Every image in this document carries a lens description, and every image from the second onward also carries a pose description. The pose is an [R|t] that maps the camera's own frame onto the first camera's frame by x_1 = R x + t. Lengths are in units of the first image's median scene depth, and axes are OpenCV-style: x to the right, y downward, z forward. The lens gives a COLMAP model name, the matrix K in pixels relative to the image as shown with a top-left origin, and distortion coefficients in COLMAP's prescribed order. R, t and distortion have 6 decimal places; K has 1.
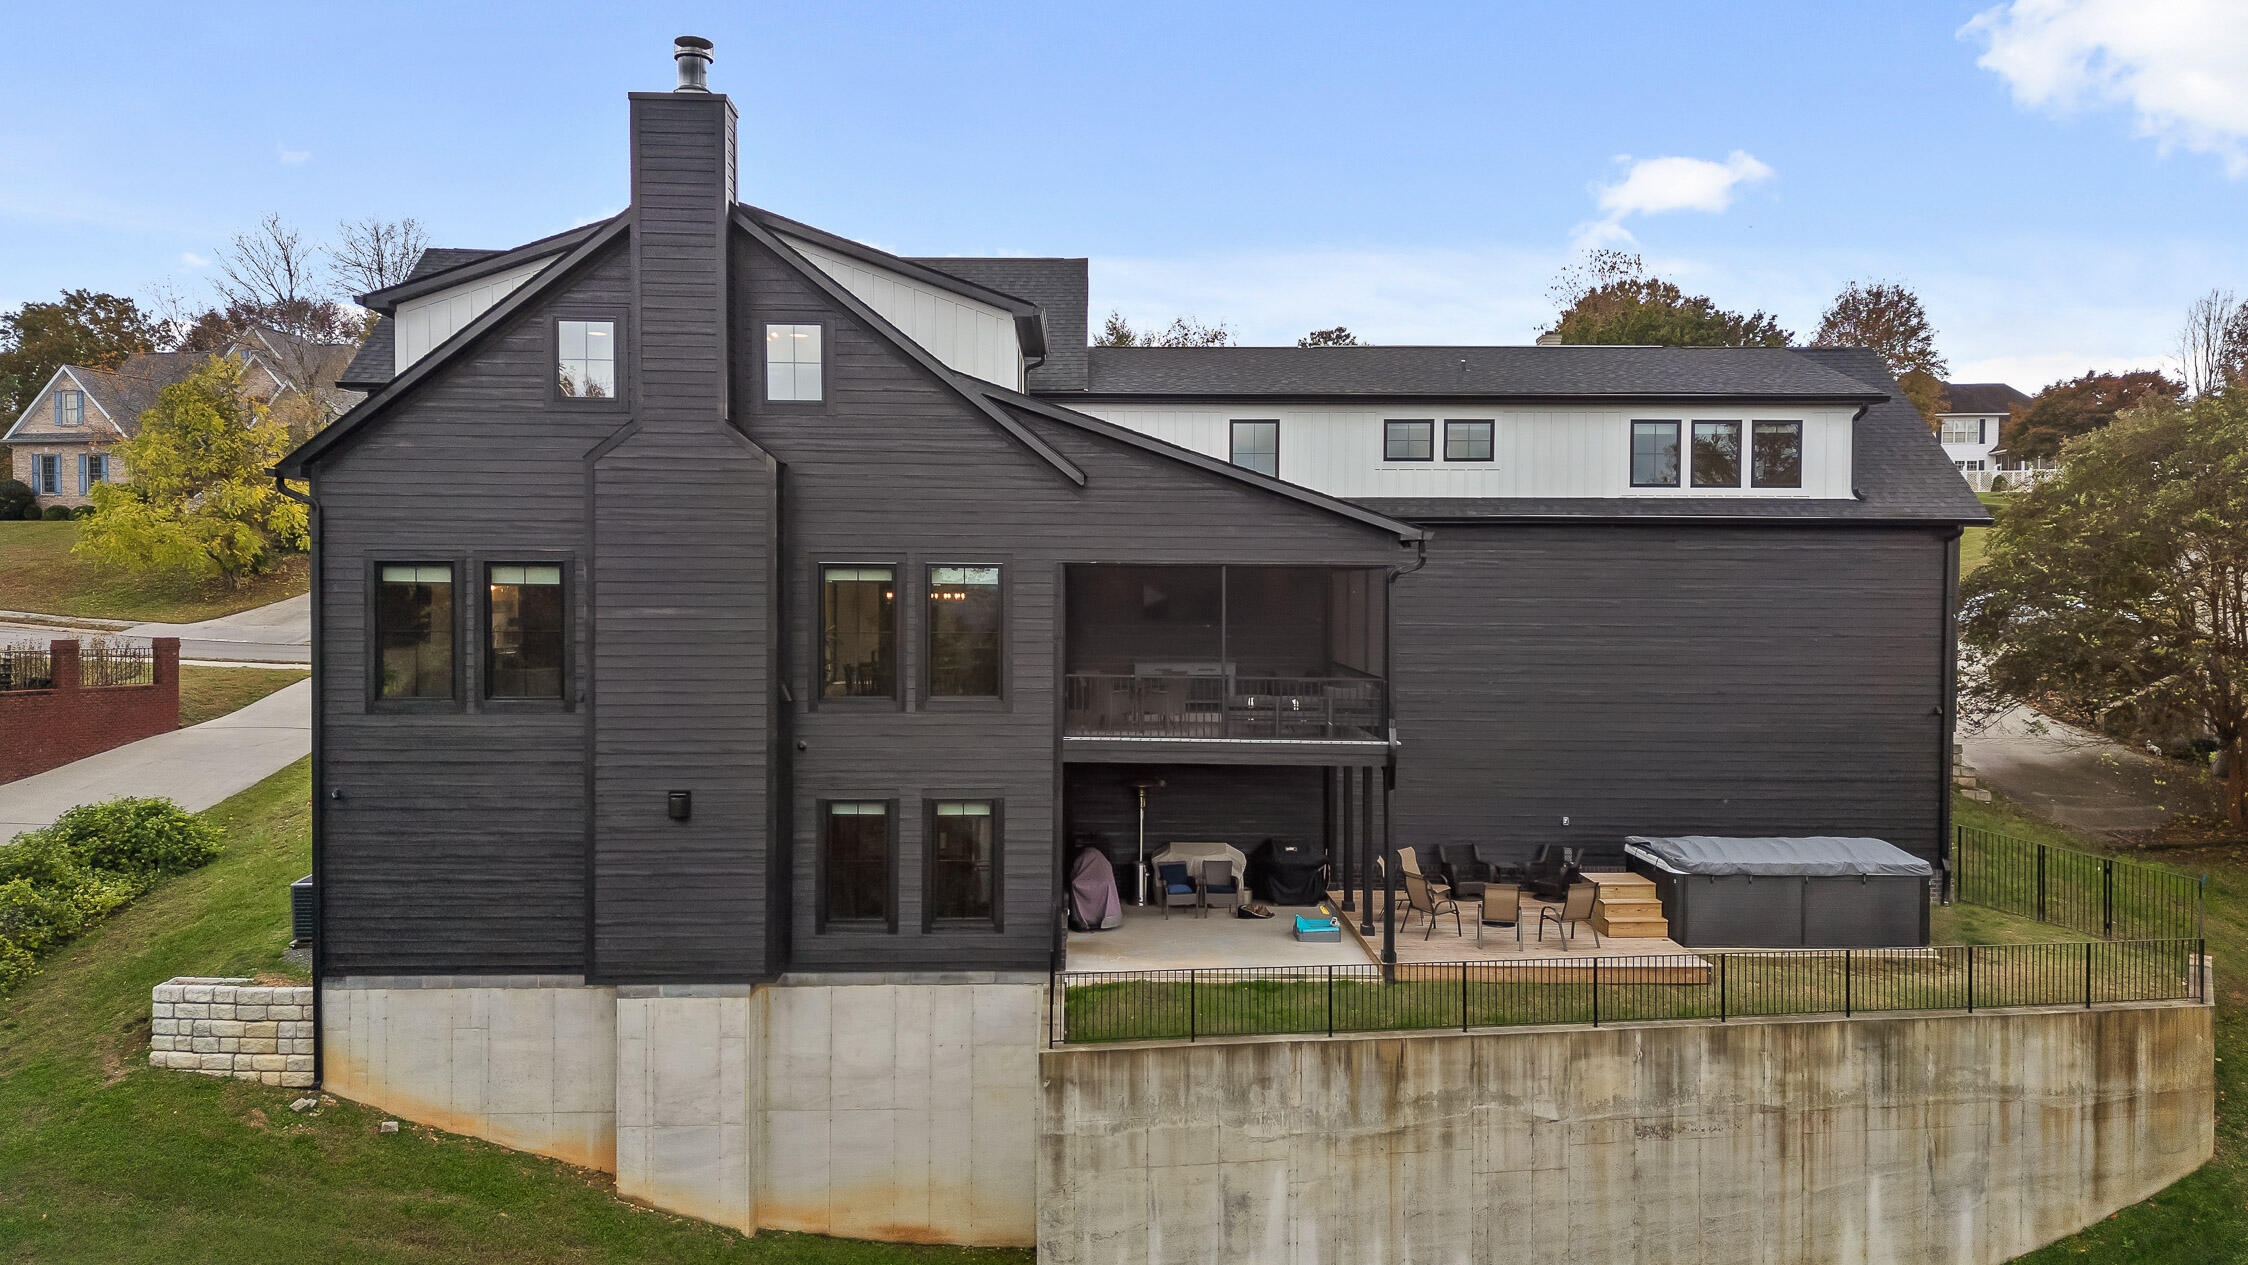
lens RADIAL K [[1595.5, 0, 1124.0], [0, 1595.5, 632.5], [0, 0, 1]] dist [0.082985, -0.088353]
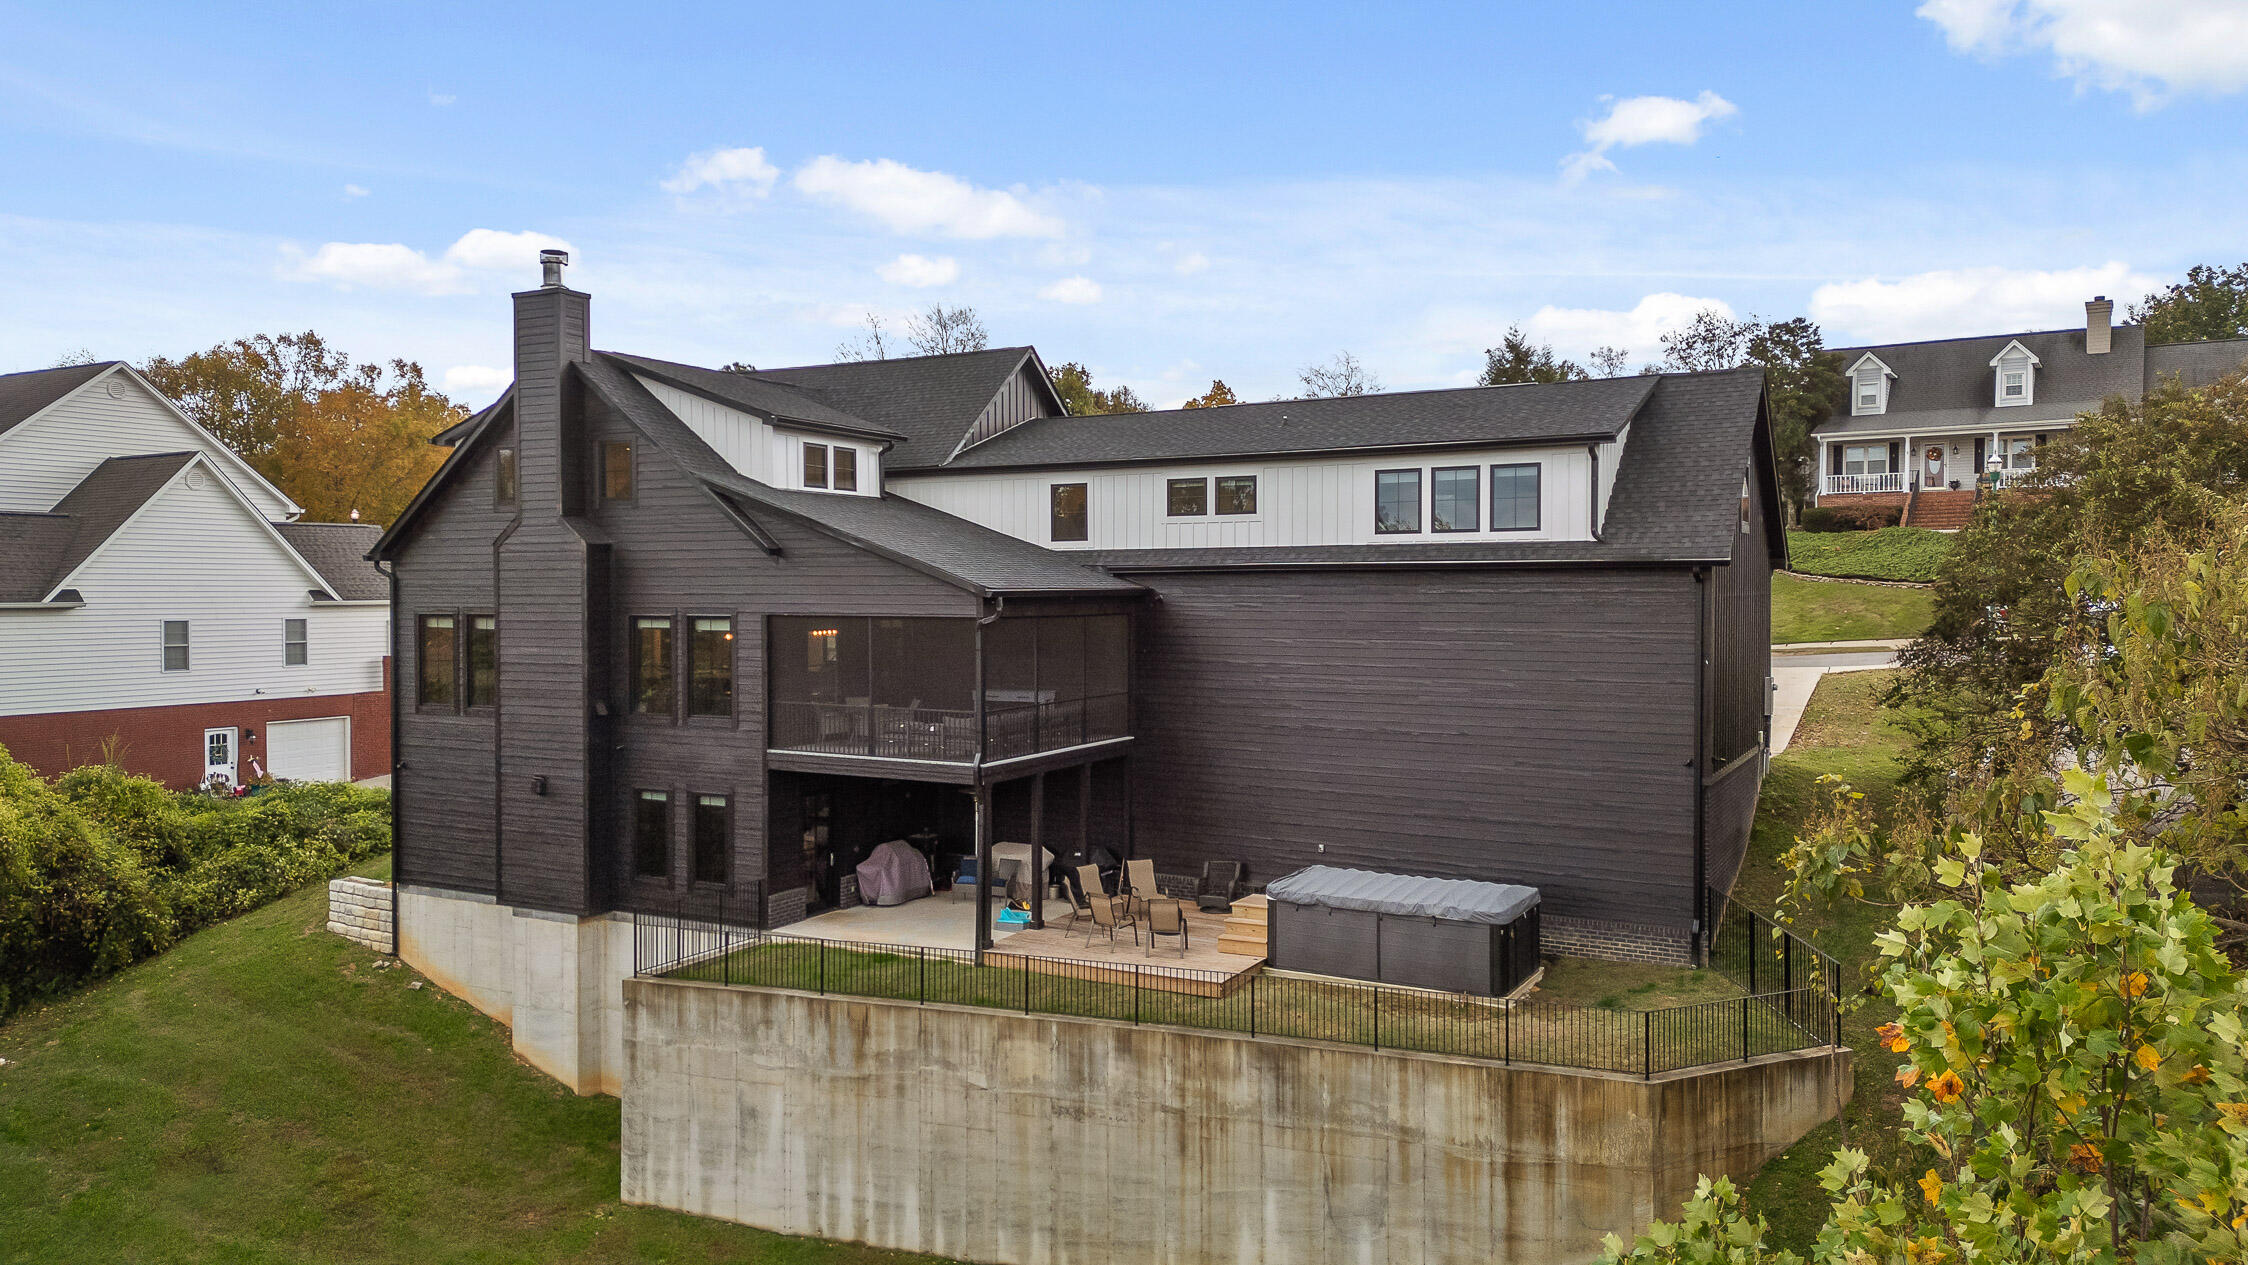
lens RADIAL K [[1586.1, 0, 1124.0], [0, 1586.1, 632.5], [0, 0, 1]] dist [0.078670, -0.083014]
pose [[0.861670, 0.006625, -0.507426, 0.900193], [-0.007407, 0.999972, 0.000477, -0.033213], [0.507416, 0.003348, 0.861695, 0.035461]]
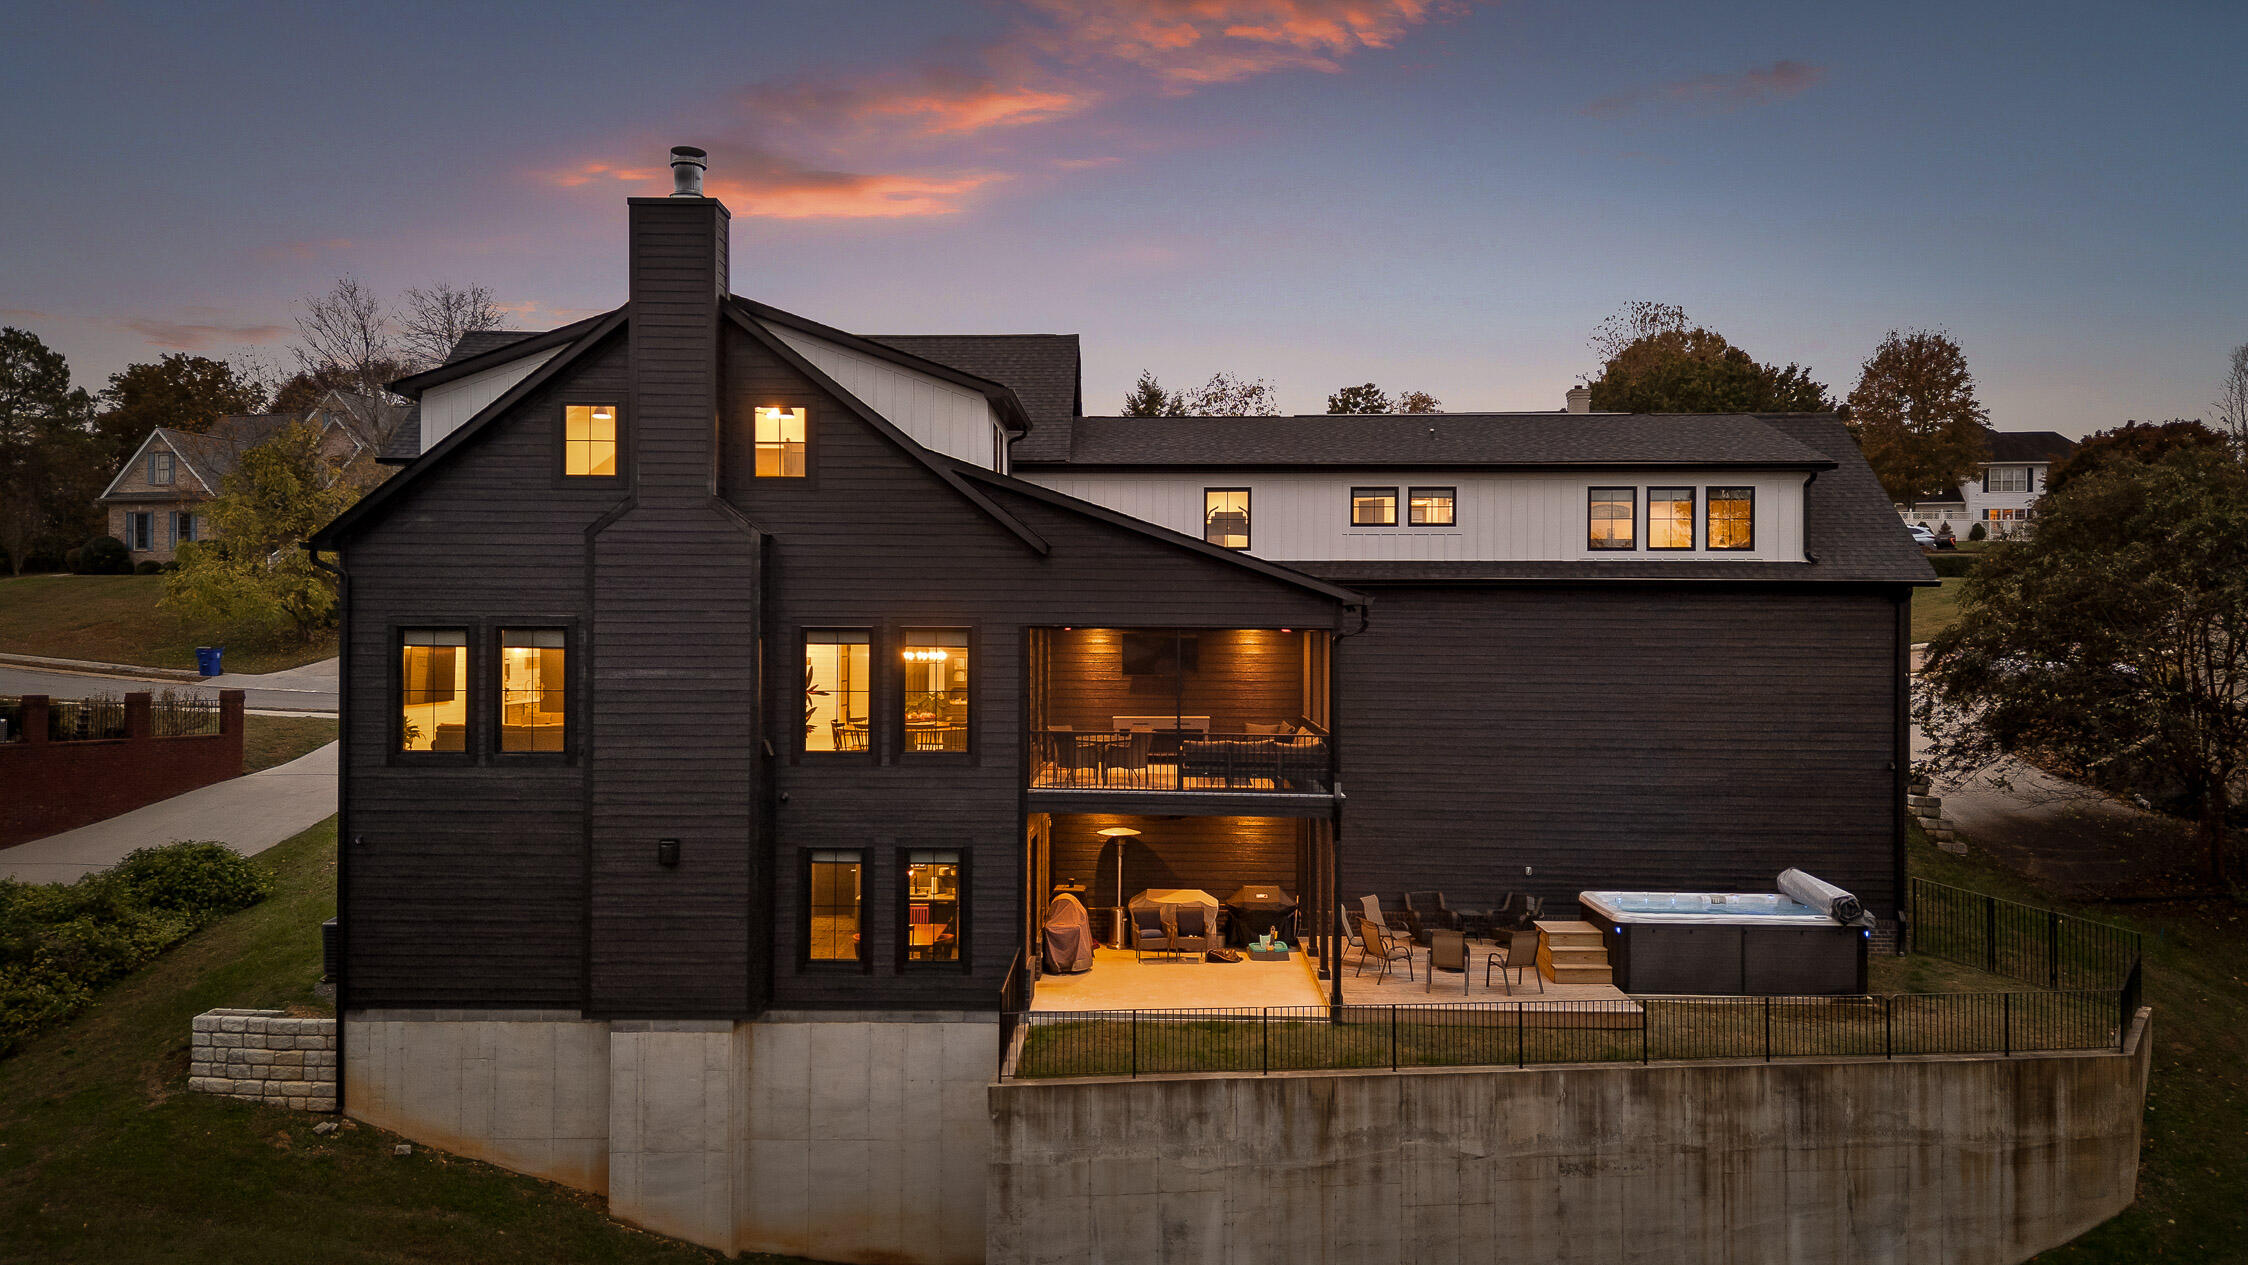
lens RADIAL K [[1586.1, 0, 1124.0], [0, 1586.1, 632.5], [0, 0, 1]] dist [0.078670, -0.083014]
pose [[0.999076, -0.000214, -0.042971, 0.074885], [-0.000976, 0.999616, -0.027677, -0.010585], [0.042961, 0.027693, 0.998693, -0.062514]]
